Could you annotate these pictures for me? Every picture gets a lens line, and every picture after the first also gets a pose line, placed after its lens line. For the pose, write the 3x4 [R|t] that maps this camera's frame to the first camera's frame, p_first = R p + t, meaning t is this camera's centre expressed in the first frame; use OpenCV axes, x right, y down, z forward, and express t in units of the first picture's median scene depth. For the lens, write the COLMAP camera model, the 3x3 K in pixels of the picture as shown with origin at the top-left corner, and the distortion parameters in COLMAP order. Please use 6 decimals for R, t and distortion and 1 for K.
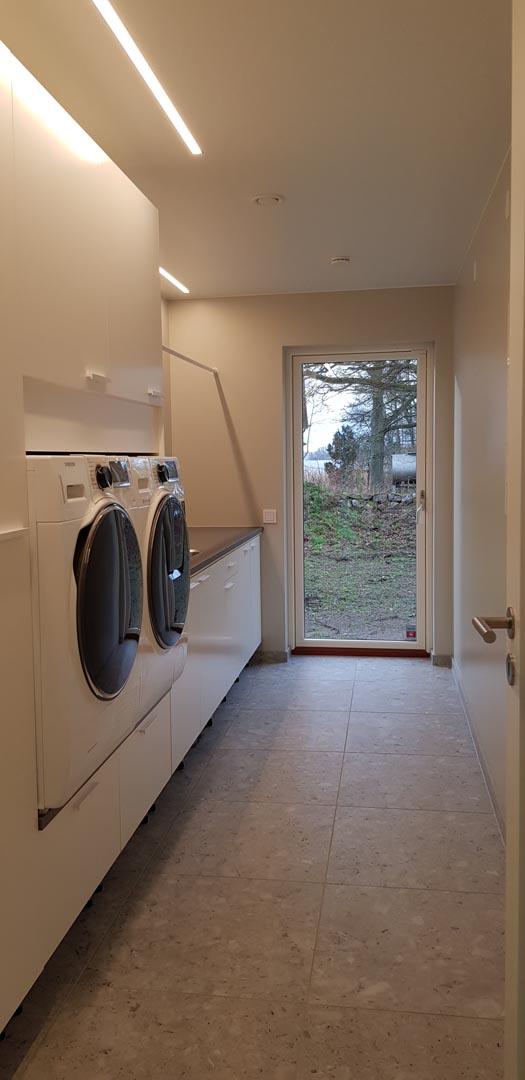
lens RADIAL K [[836.6, 0, 262.5], [0, 836.6, 540.0], [0, 0, 1]] dist [0.114455, -0.199215]
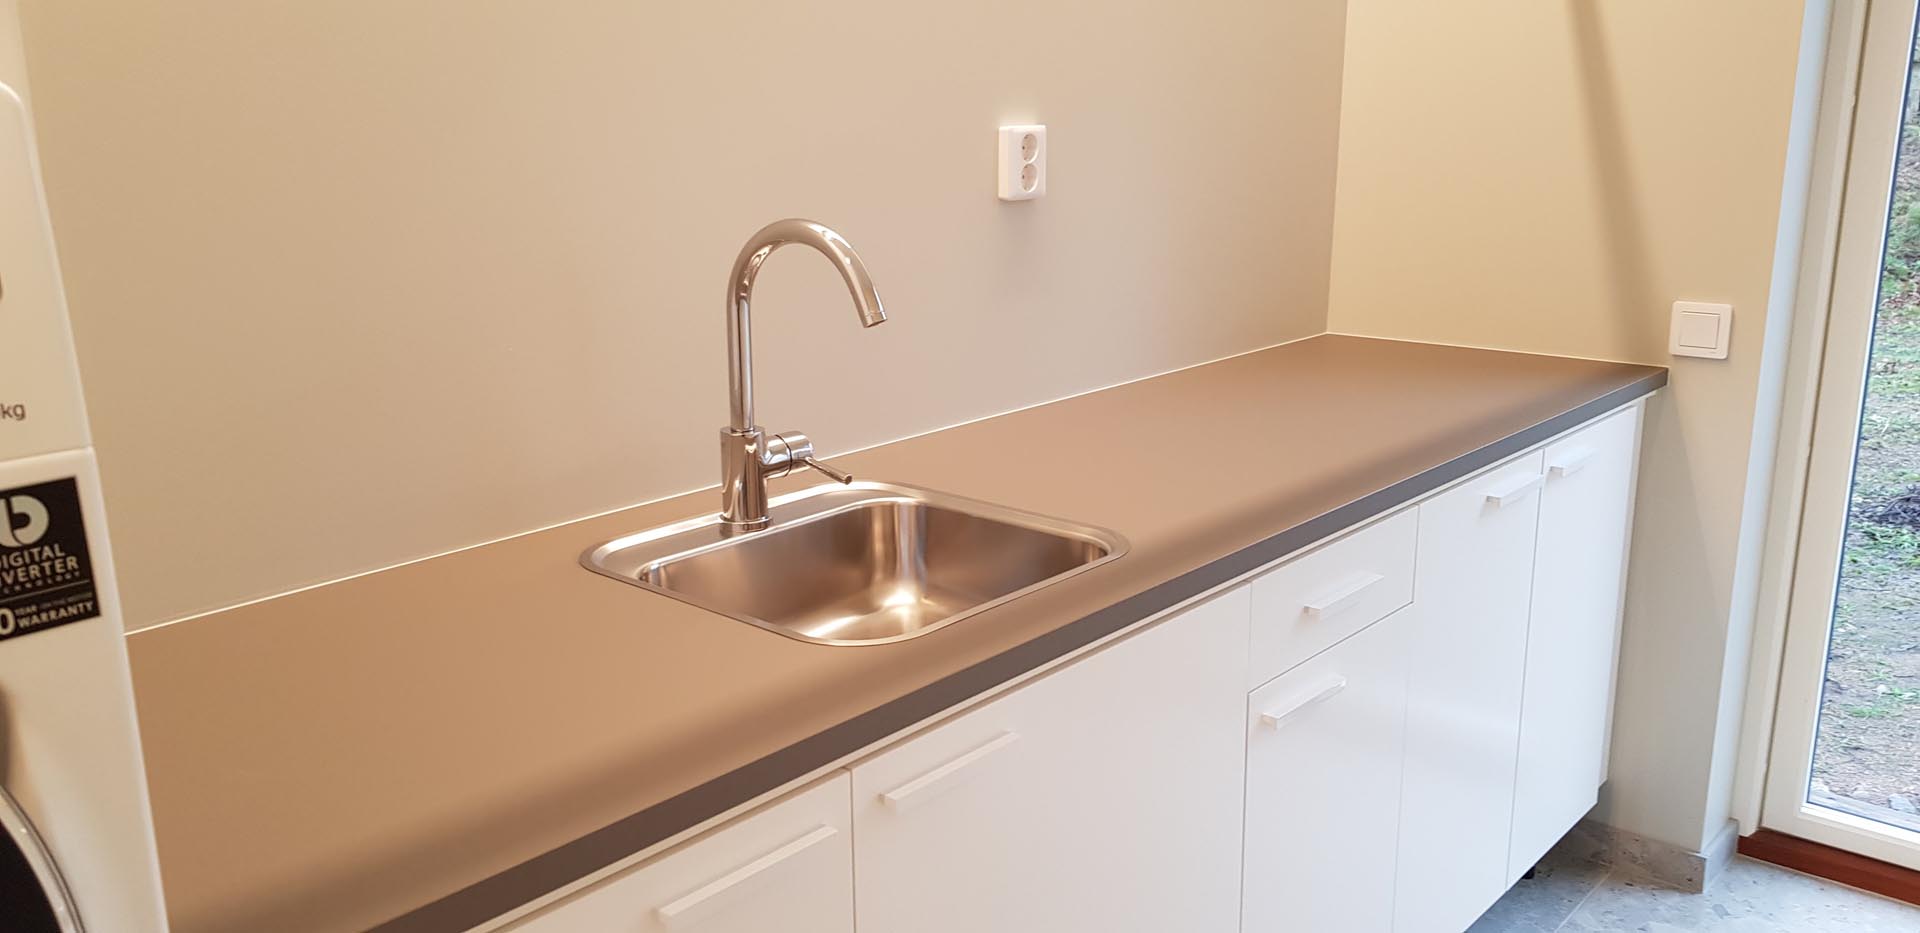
lens RADIAL K [[1487.2, 0, 960.0], [0, 1487.2, 466.5], [0, 0, 1]] dist [0.114455, -0.199215]
pose [[0.842436, 0.135386, -0.521510, 0.120519], [-0.059864, 0.985442, 0.159123, -0.089035], [0.535461, -0.102831, 0.838276, 0.961100]]
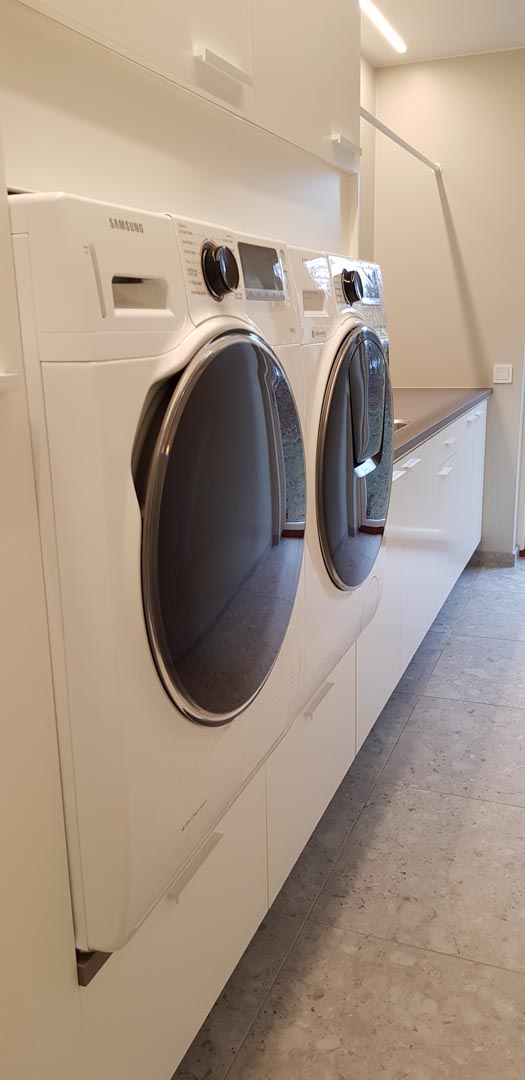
lens RADIAL K [[836.6, 0, 262.5], [0, 836.6, 540.0], [0, 0, 1]] dist [0.114455, -0.199215]
pose [[0.972278, 0.048502, -0.228744, -0.037387], [-0.011507, 0.986990, 0.160367, -0.001286], [0.233547, -0.153289, 0.960187, 0.396341]]
